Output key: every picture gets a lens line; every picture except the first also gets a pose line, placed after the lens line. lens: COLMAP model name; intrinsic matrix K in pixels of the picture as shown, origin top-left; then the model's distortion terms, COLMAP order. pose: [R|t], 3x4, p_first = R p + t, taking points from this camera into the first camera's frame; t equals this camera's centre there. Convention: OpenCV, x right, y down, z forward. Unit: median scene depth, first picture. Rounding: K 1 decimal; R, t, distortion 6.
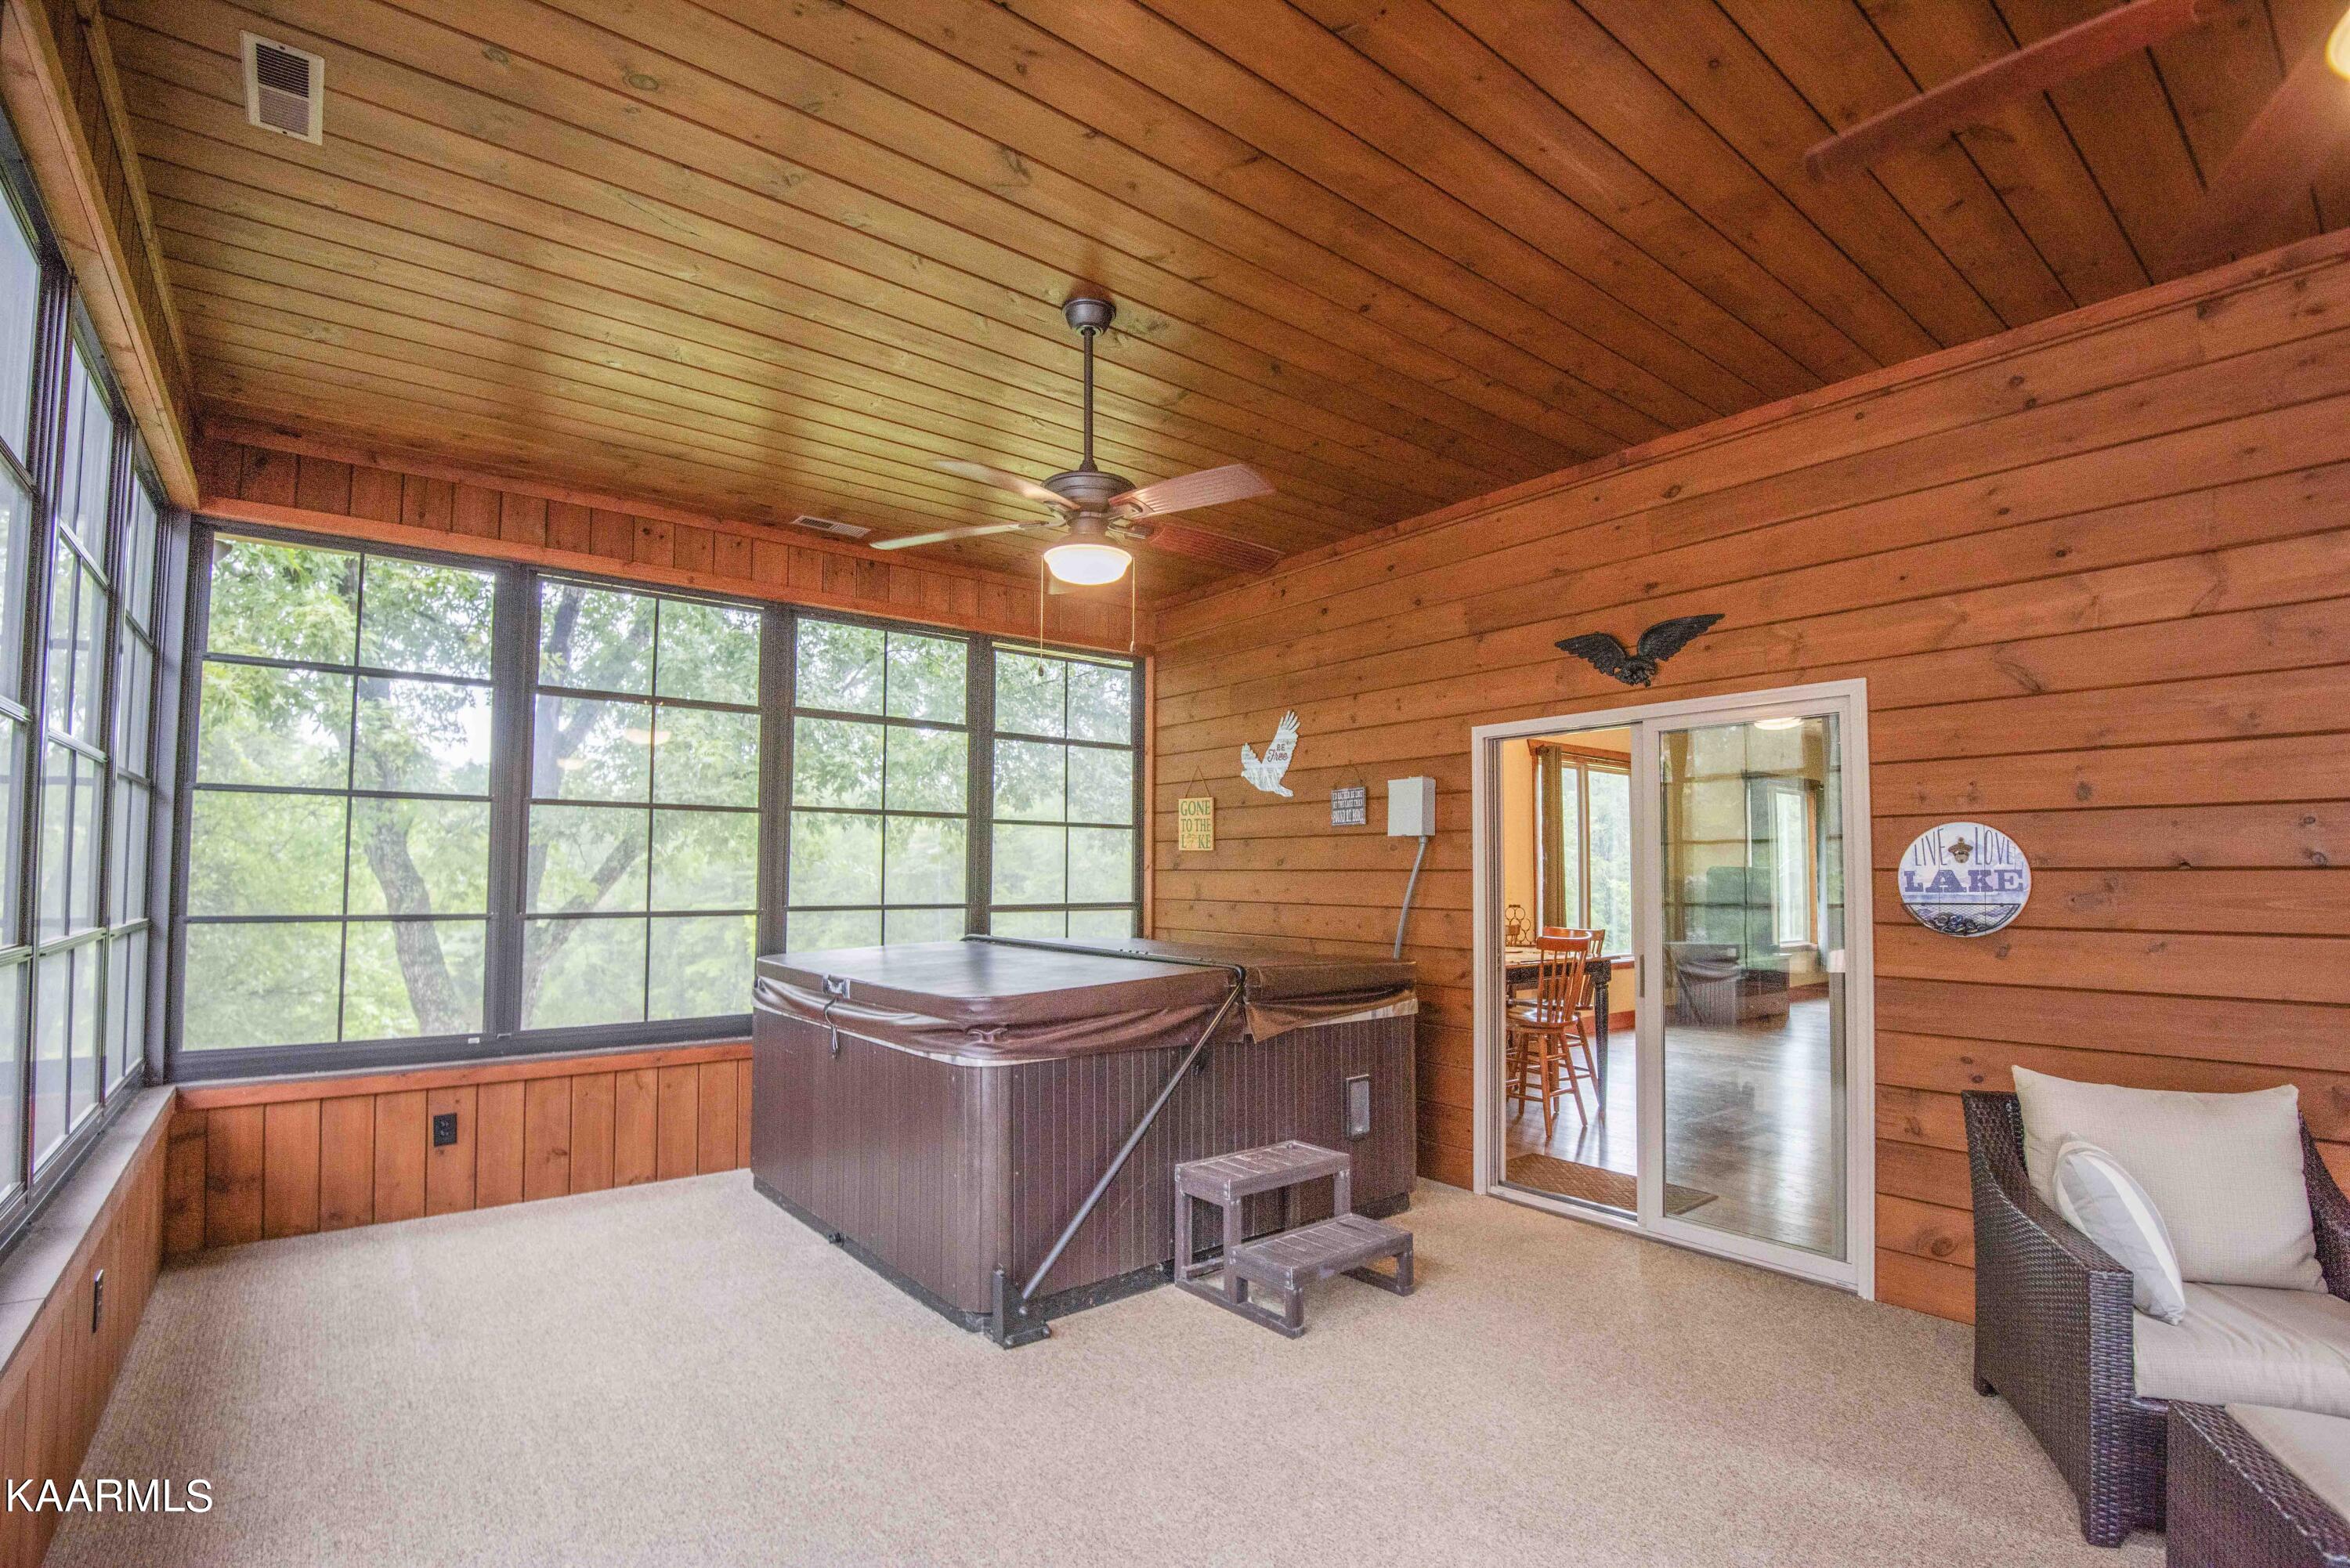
lens RADIAL K [[1079.8, 0, 1172.7], [0, 1079.8, 802.4], [0, 0, 1]] dist [-0.018533, -0.011588]
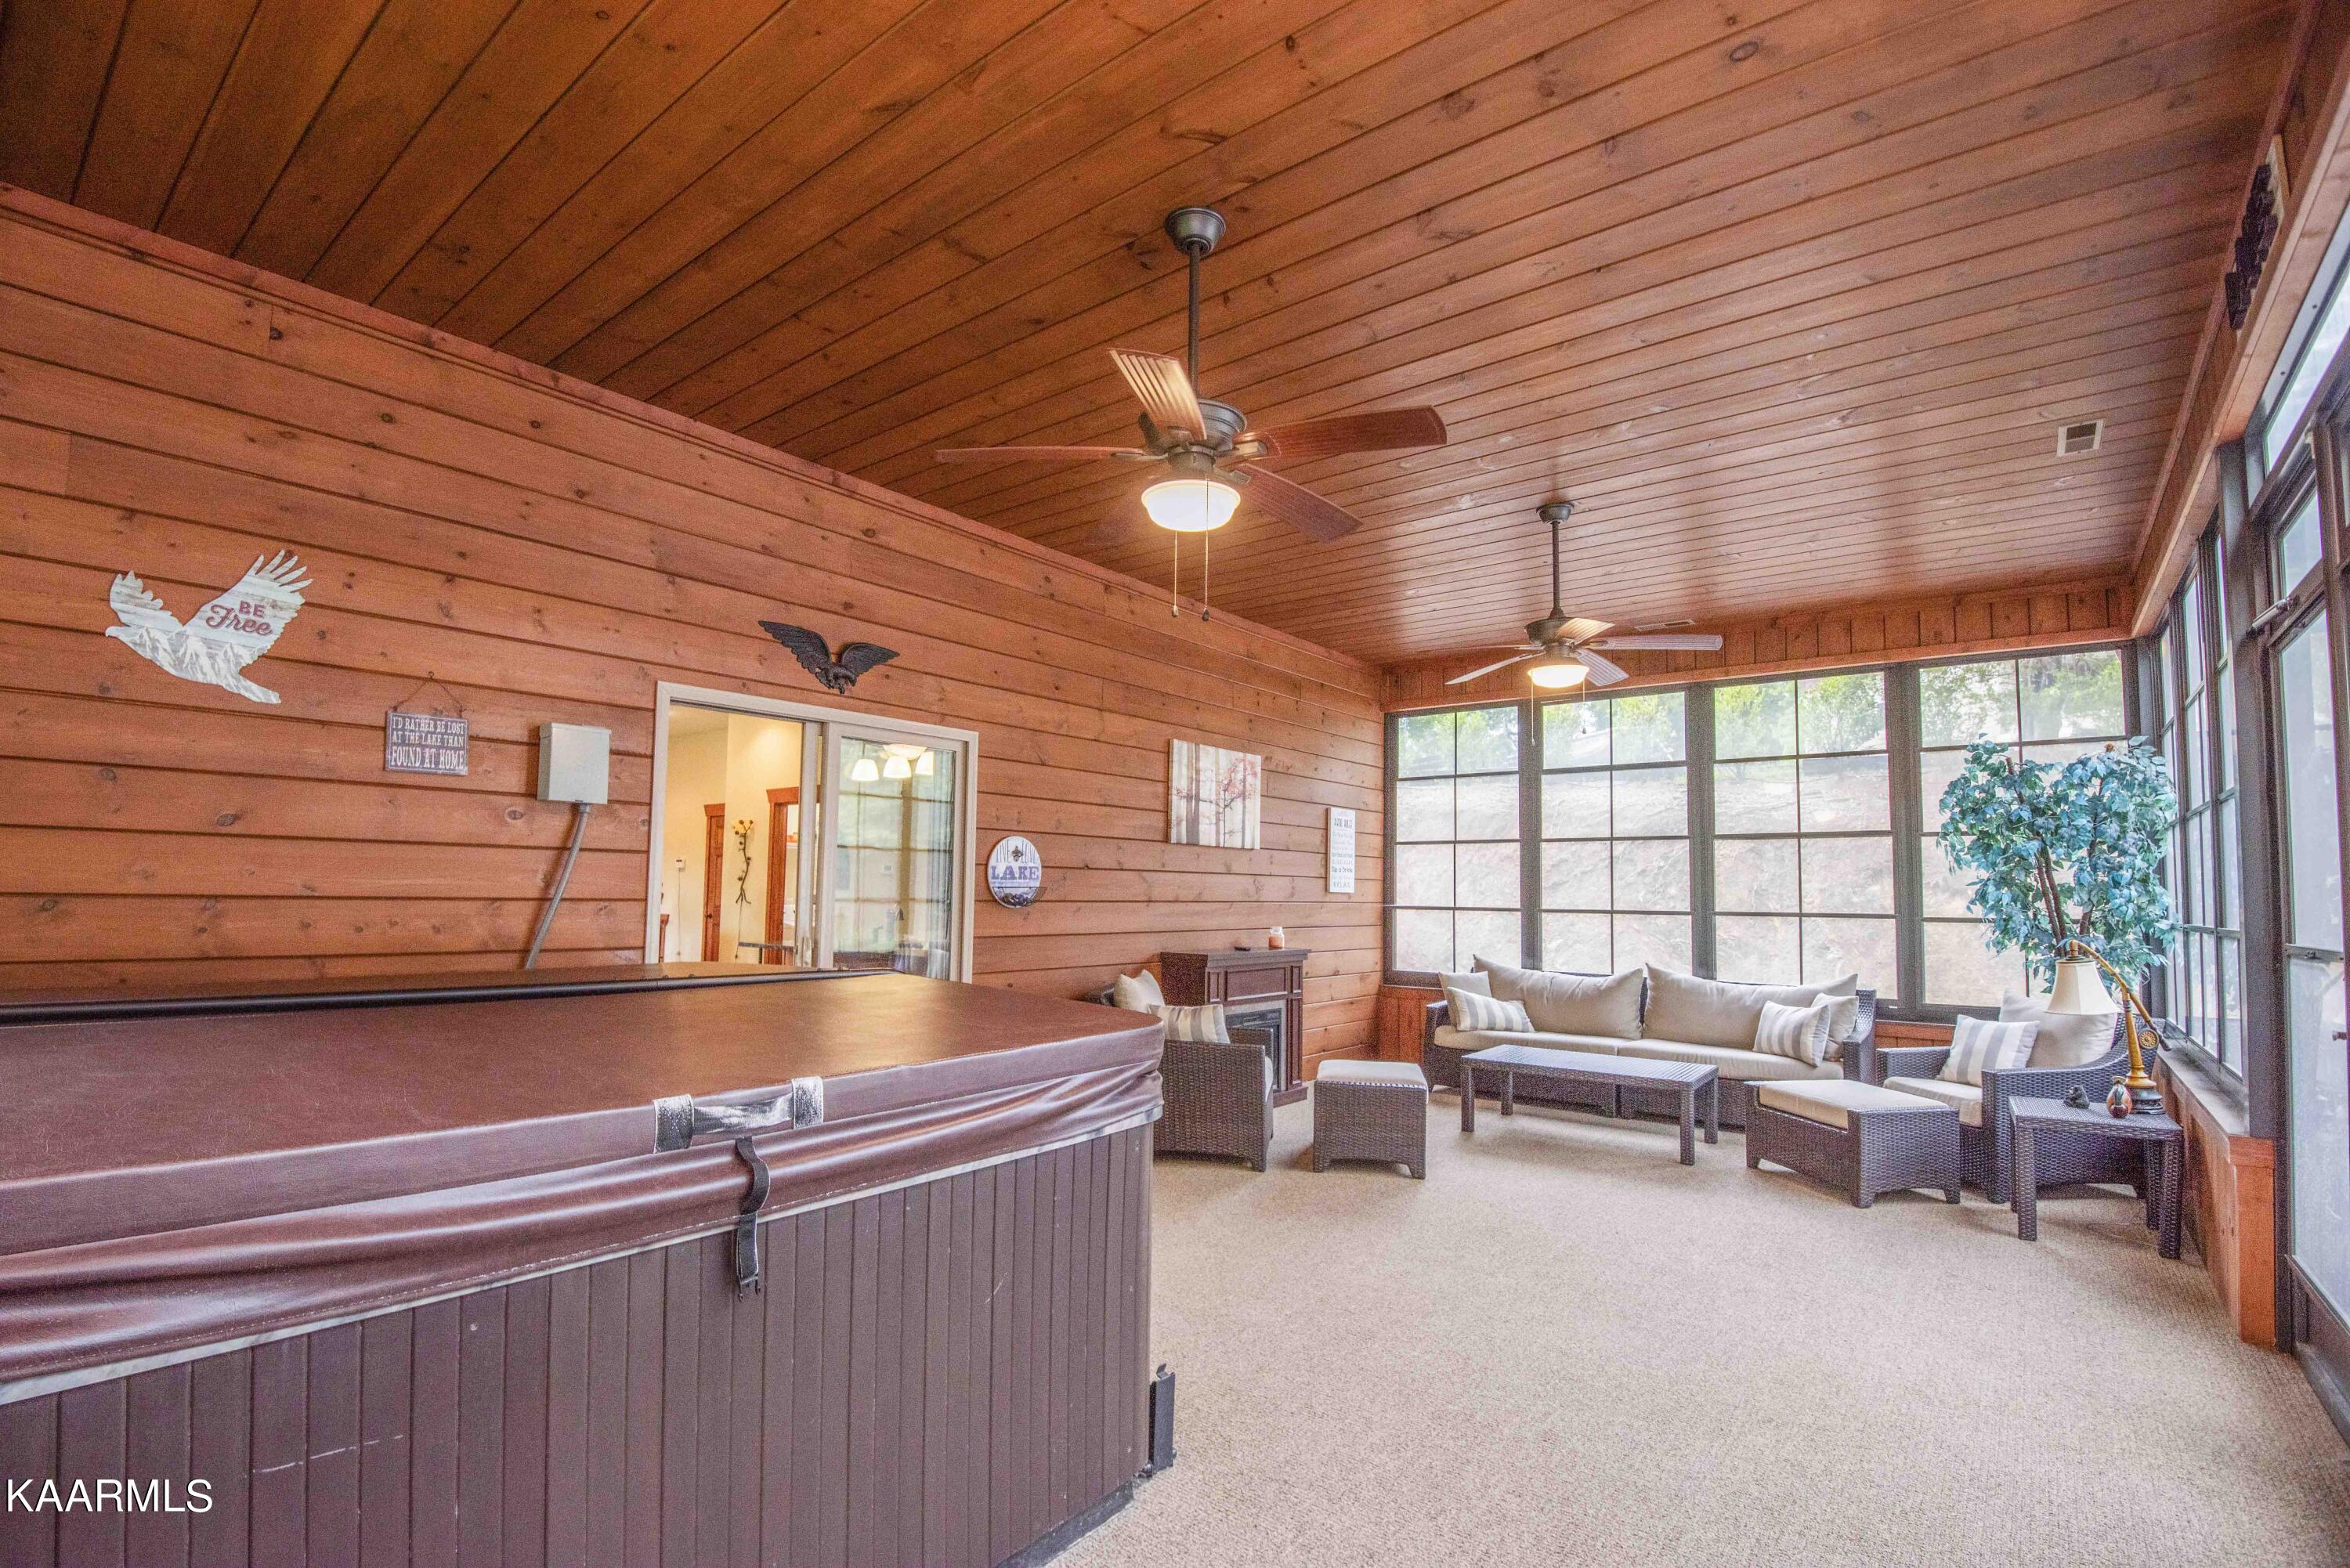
lens RADIAL K [[1079.8, 0, 1172.1], [0, 1079.8, 801.7], [0, 0, 1]] dist [-0.018533, -0.011588]
pose [[-0.232558, 0.071899, 0.969921, -0.703049], [-0.079824, 0.992488, -0.092711, 0.078158], [-0.969301, -0.098983, -0.225072, 0.903856]]
